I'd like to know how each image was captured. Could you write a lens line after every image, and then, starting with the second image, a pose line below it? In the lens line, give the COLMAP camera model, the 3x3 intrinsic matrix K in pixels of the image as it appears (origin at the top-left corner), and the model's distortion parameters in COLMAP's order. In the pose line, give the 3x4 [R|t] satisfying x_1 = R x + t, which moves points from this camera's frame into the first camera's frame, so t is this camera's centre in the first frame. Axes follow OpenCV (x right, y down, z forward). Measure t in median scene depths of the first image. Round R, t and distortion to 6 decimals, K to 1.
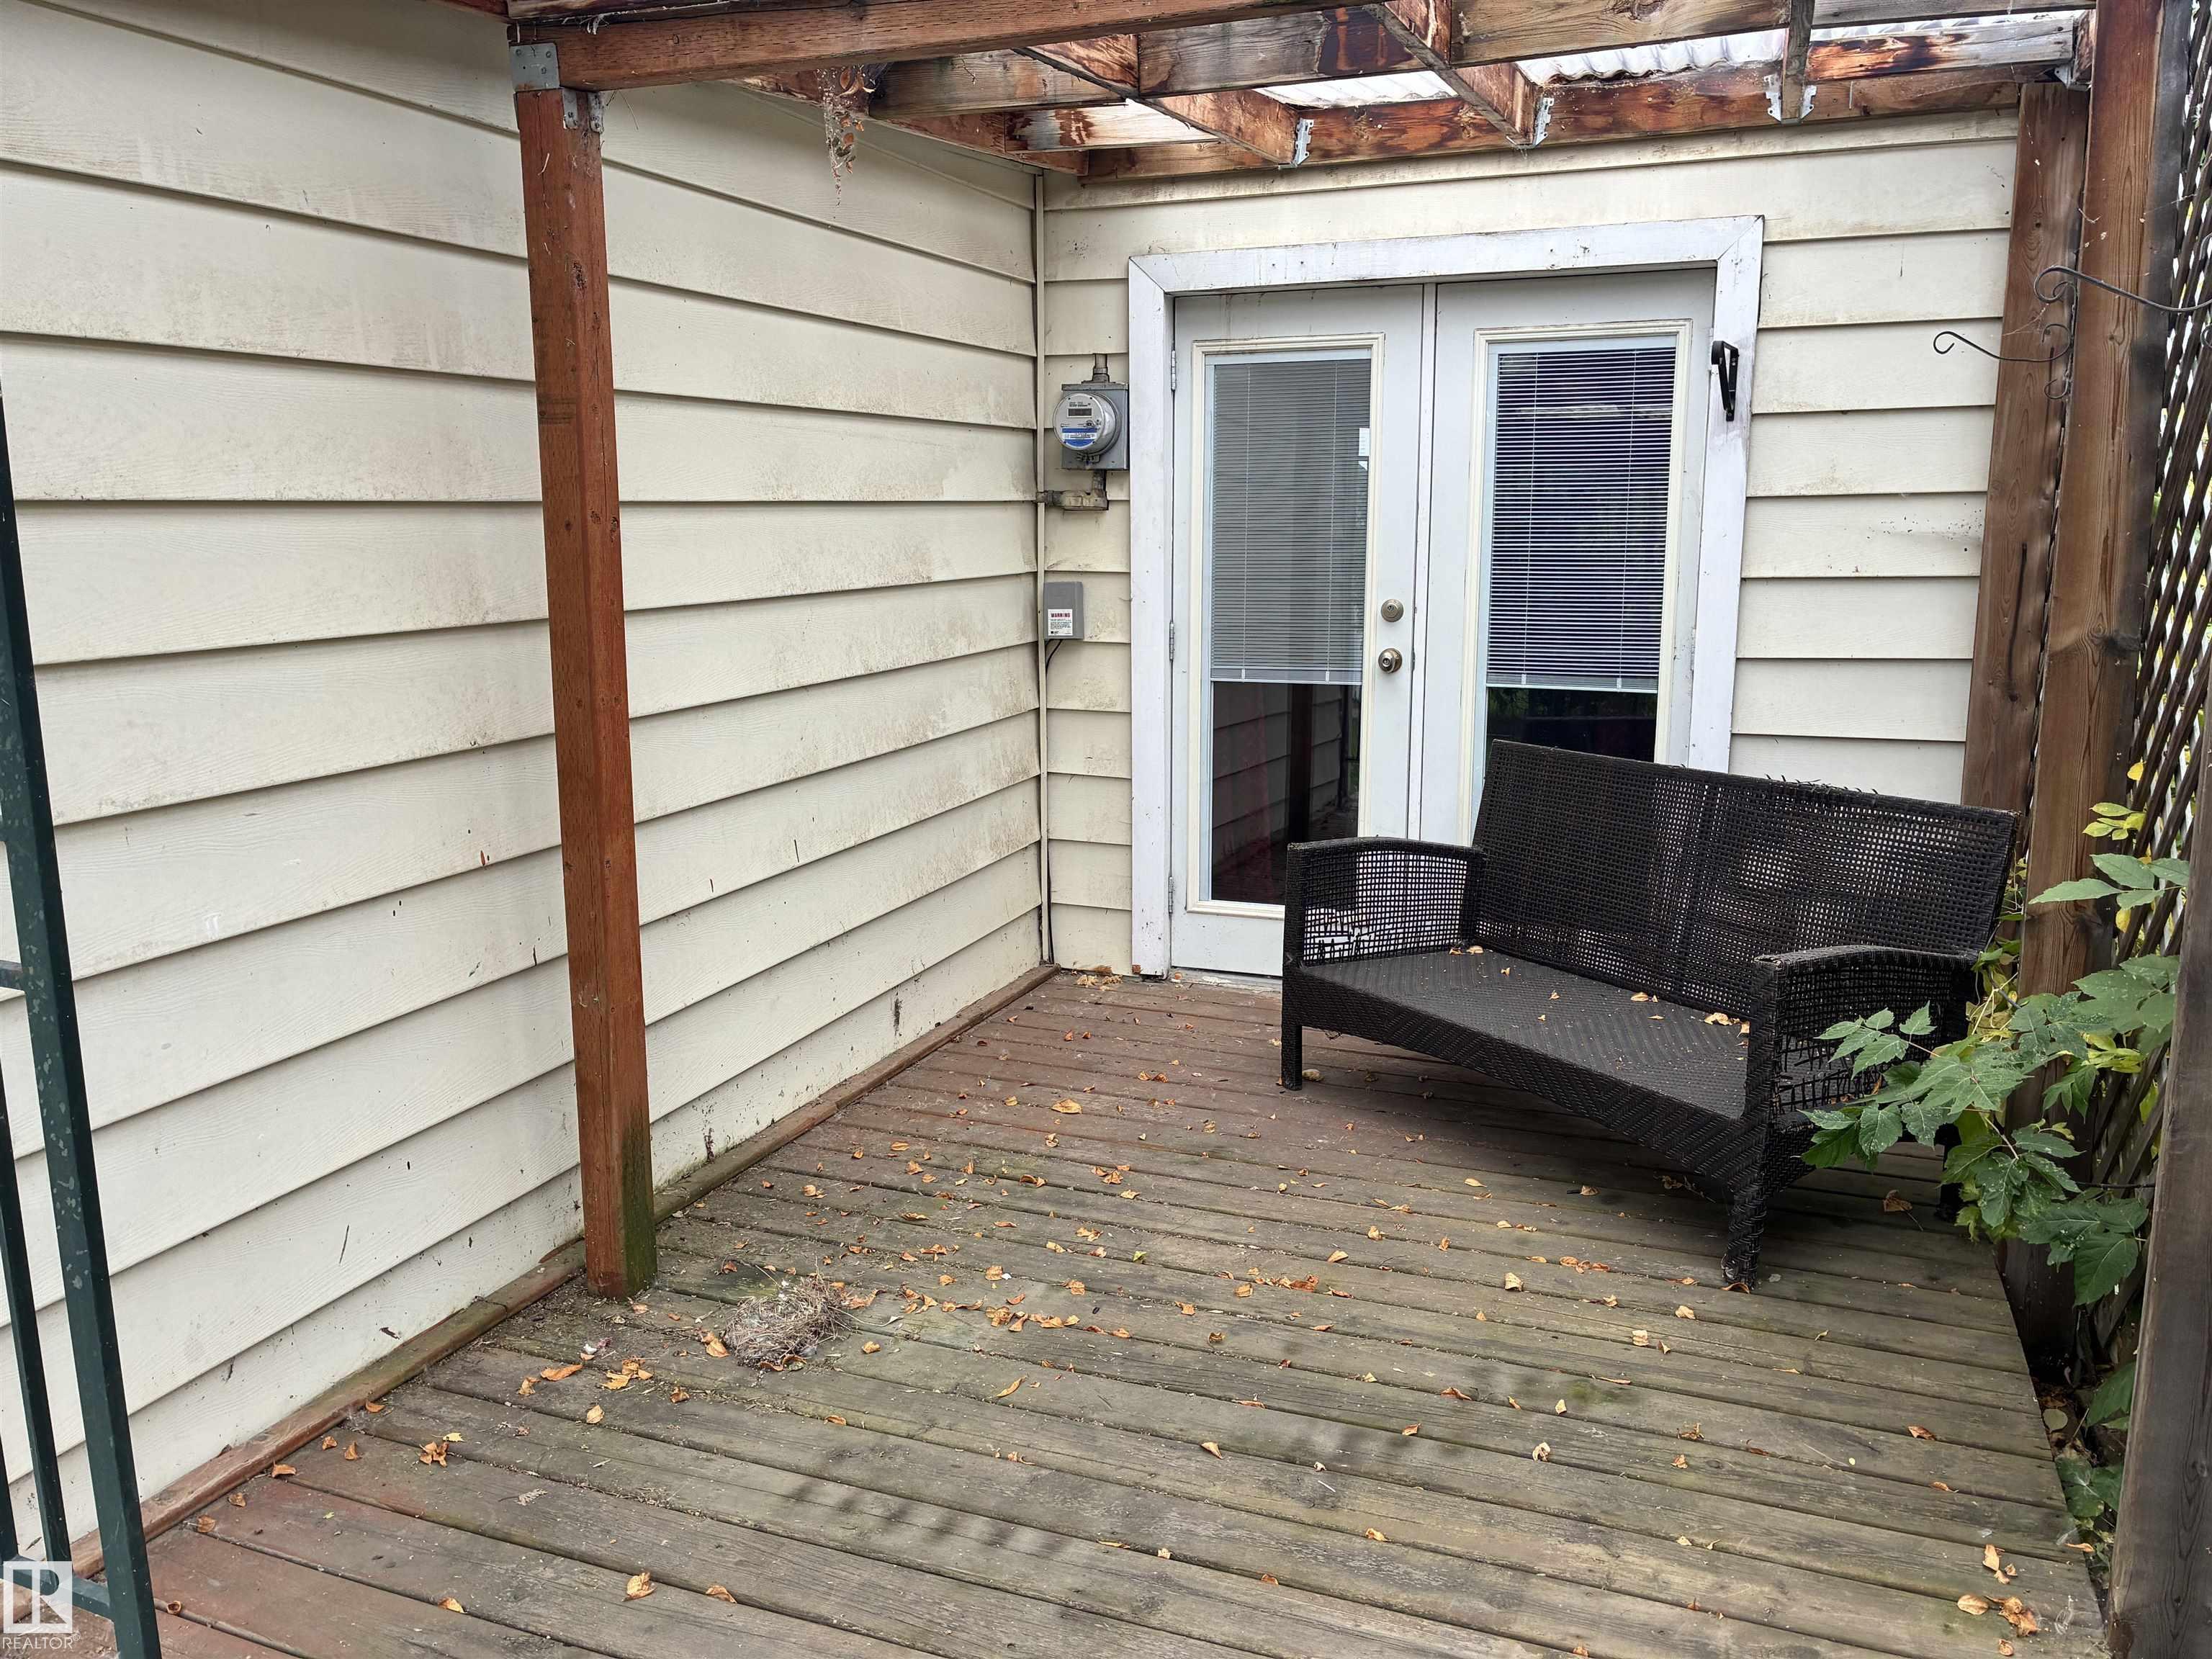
lens RADIAL K [[1668.7, 0, 1105.0], [0, 1668.7, 828.6], [0, 0, 1]] dist [0.046183, -0.058438]
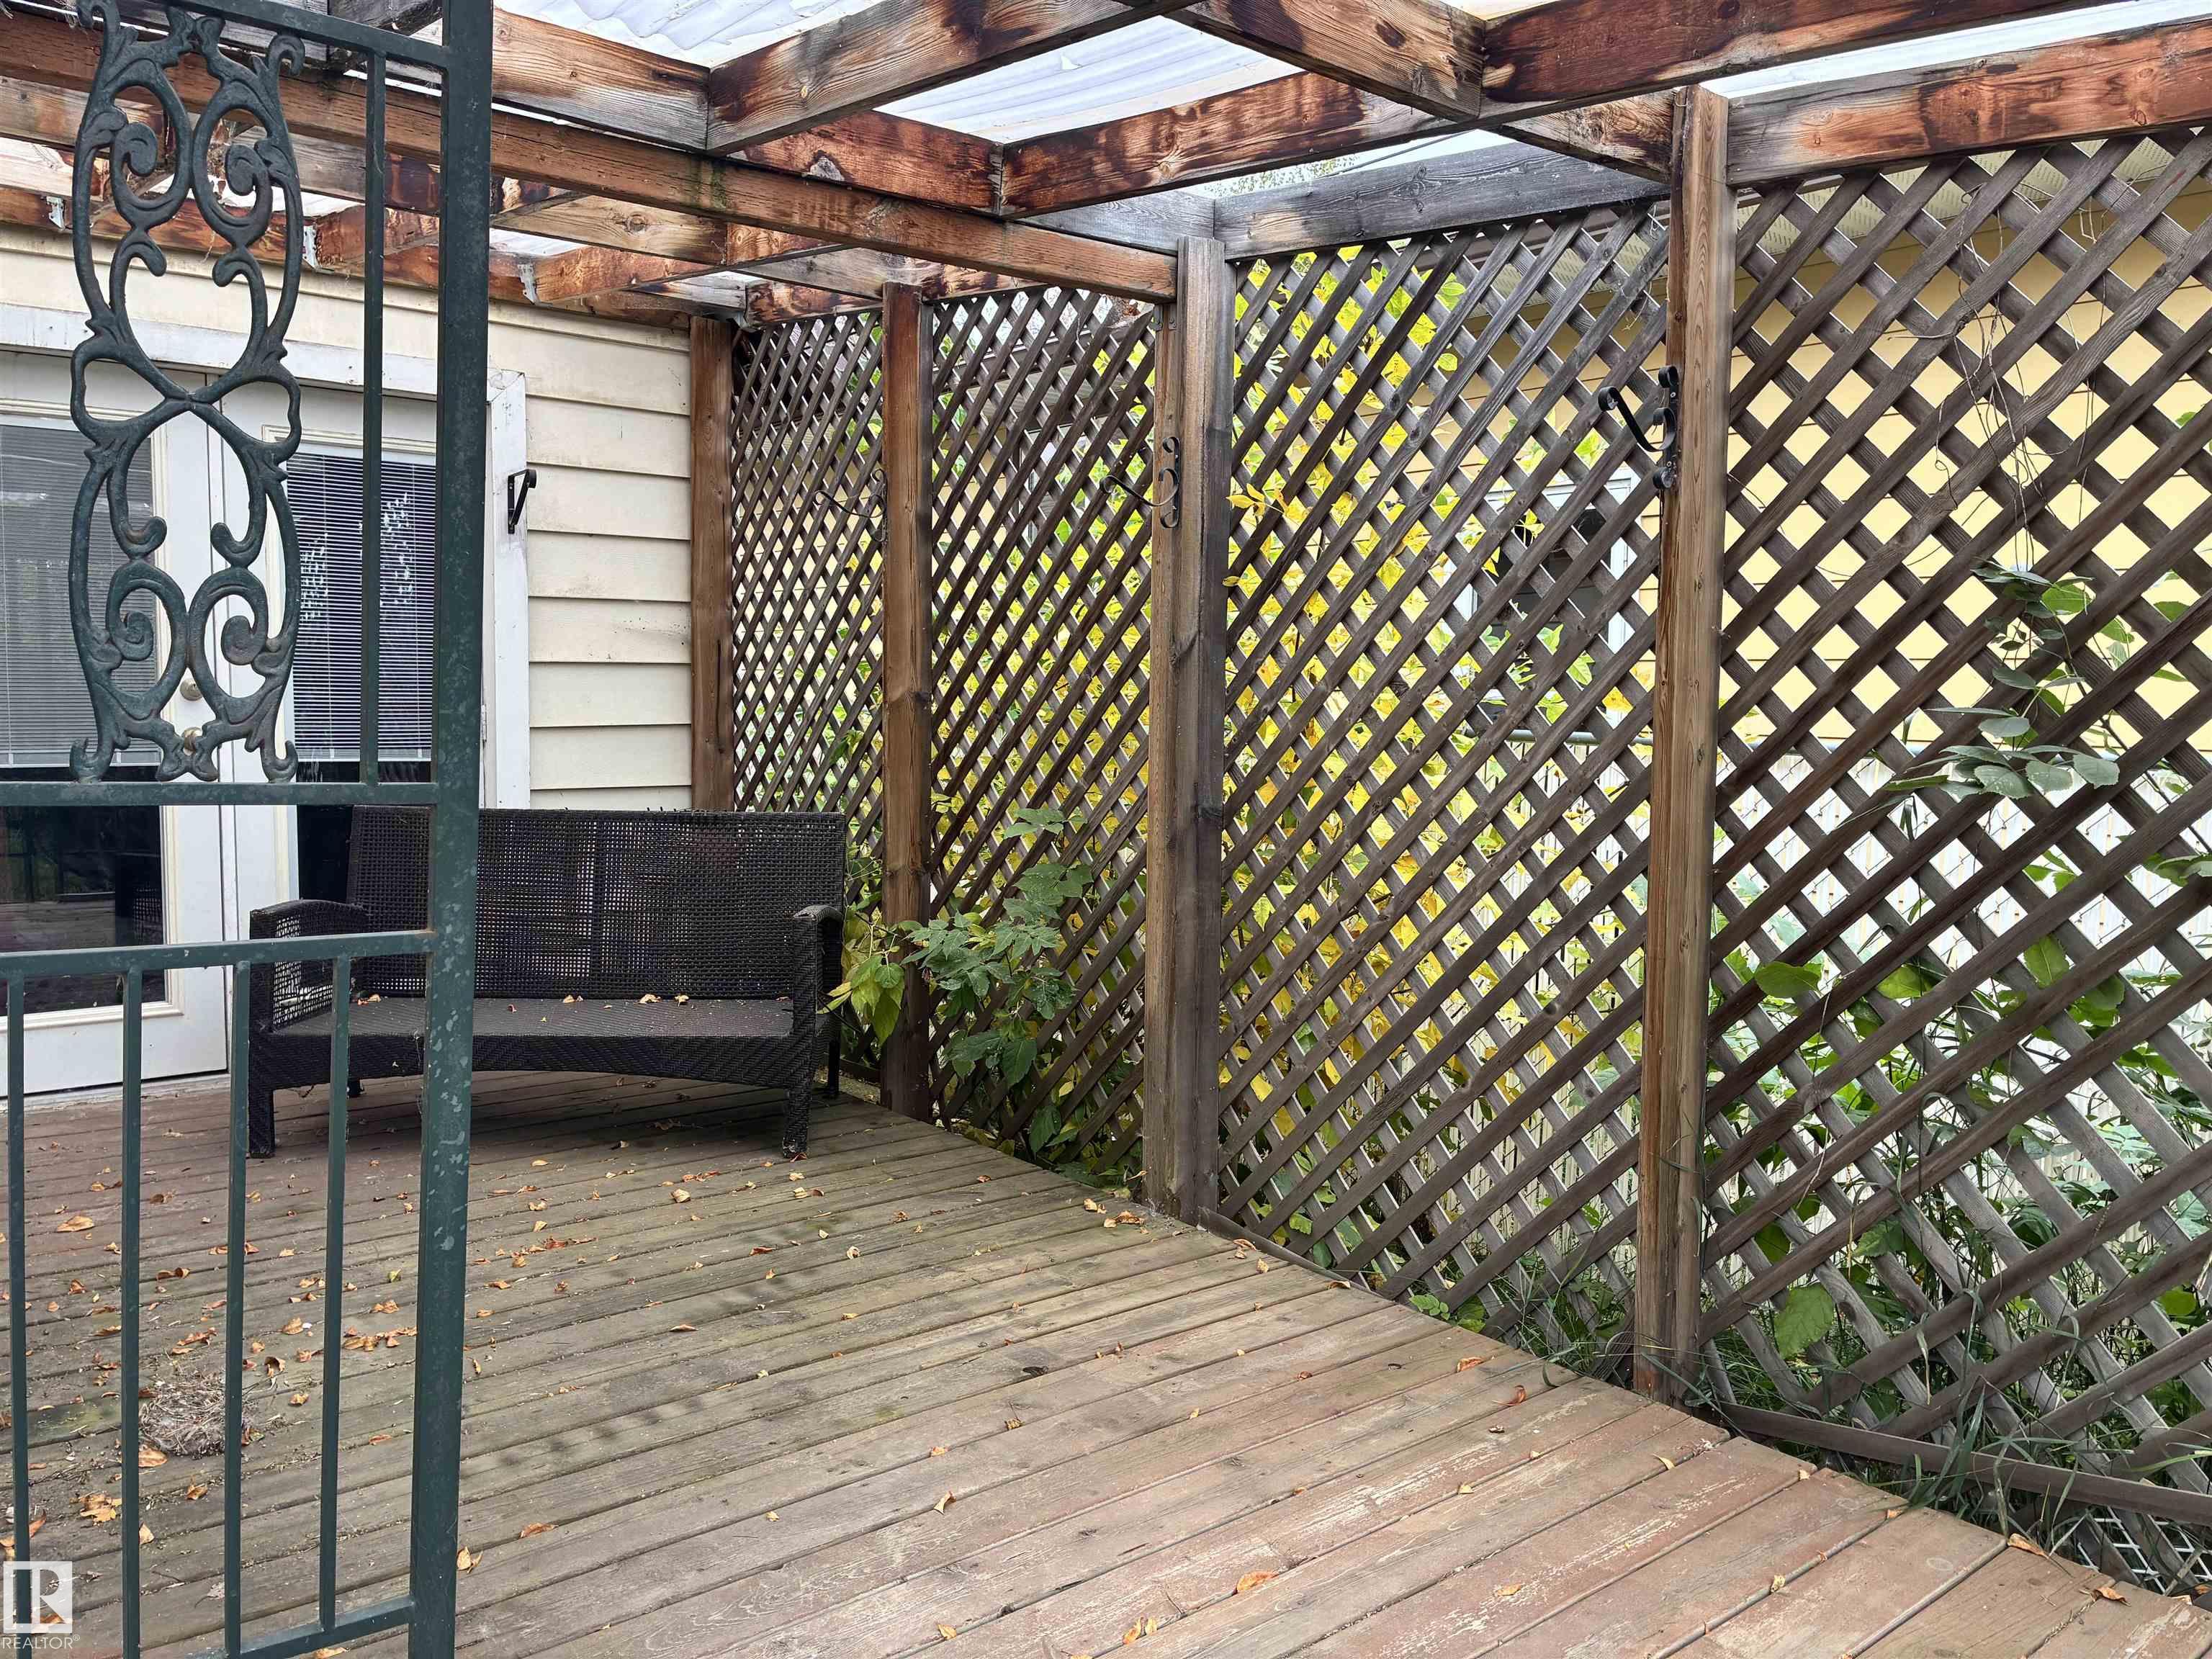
lens RADIAL K [[1668.7, 0, 1094.0], [0, 1668.7, 830.9], [0, 0, 1]] dist [0.046183, -0.058438]
pose [[0.505707, -0.069677, 0.859887, -0.827914], [0.130069, 0.991497, 0.003846, 0.038334], [-0.852843, 0.109900, 0.510470, 0.064187]]
